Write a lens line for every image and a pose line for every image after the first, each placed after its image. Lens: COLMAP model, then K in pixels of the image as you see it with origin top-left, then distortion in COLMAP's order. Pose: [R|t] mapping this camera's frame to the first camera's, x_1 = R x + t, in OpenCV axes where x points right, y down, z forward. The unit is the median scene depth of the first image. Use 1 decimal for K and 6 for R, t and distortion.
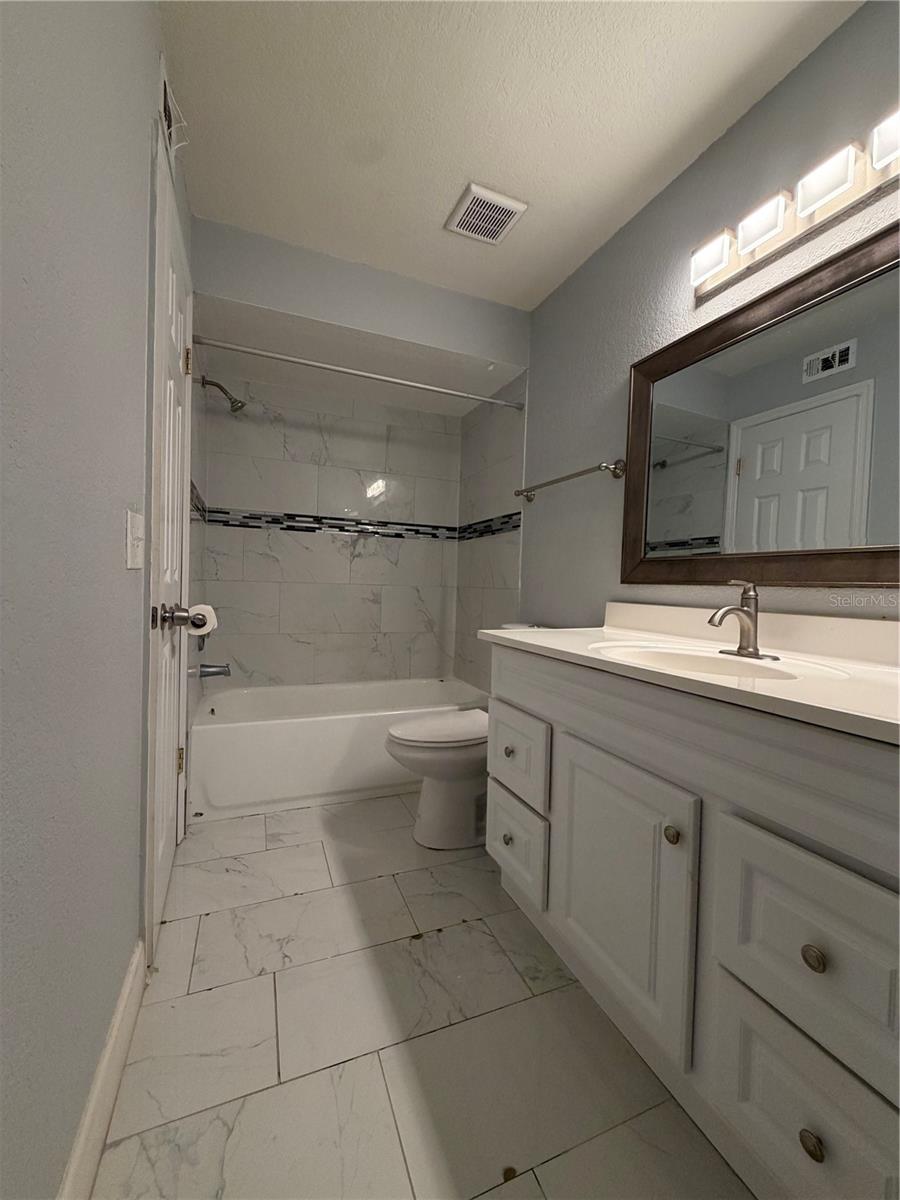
lens RADIAL K [[475.8, 0, 450.0], [0, 475.8, 600.0], [0, 0, 1]] dist [-0.000911, 0.000343]
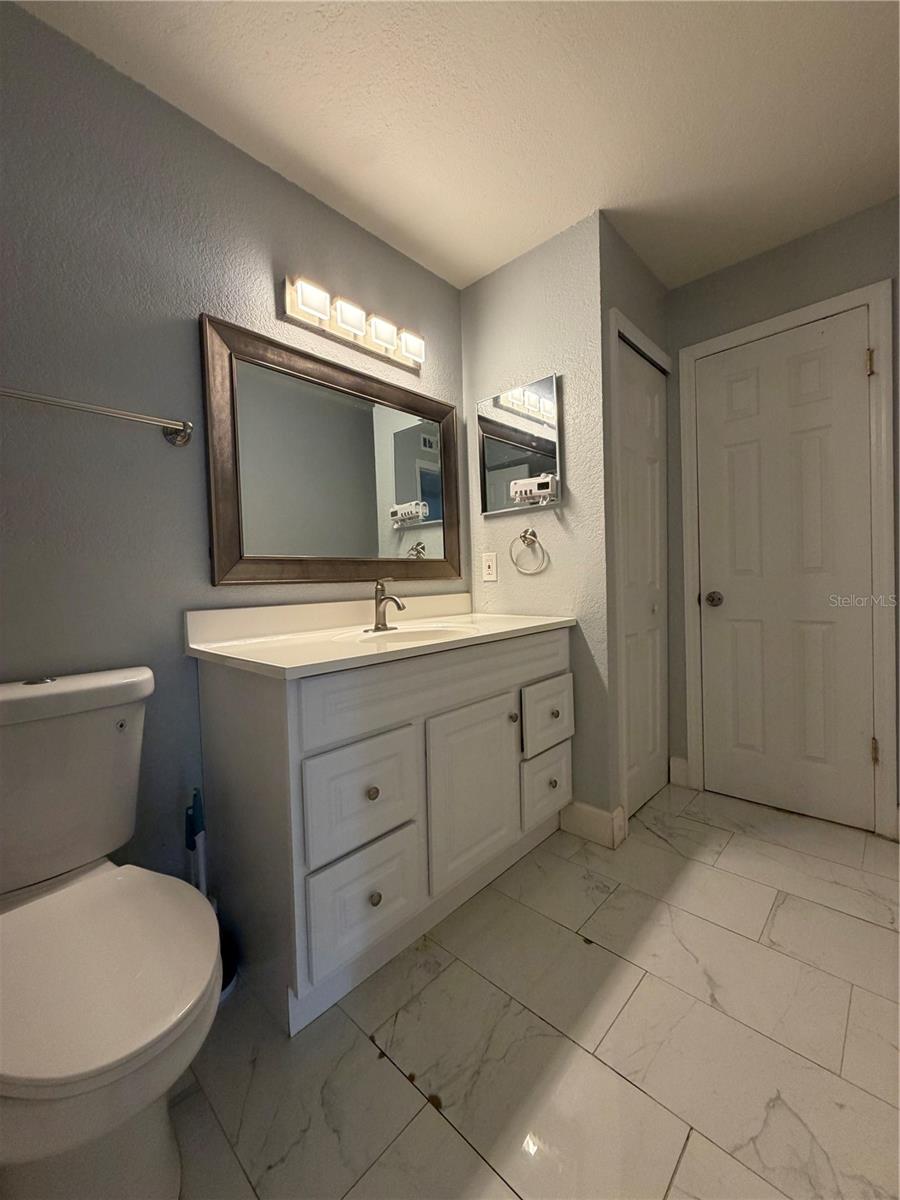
lens RADIAL K [[475.8, 0, 450.0], [0, 475.8, 600.0], [0, 0, 1]] dist [-0.000911, 0.000343]
pose [[-0.408060, -0.055754, 0.911251, -0.760799], [0.047713, 0.995467, 0.082272, -0.081204], [-0.911707, 0.077050, -0.403551, 1.376950]]
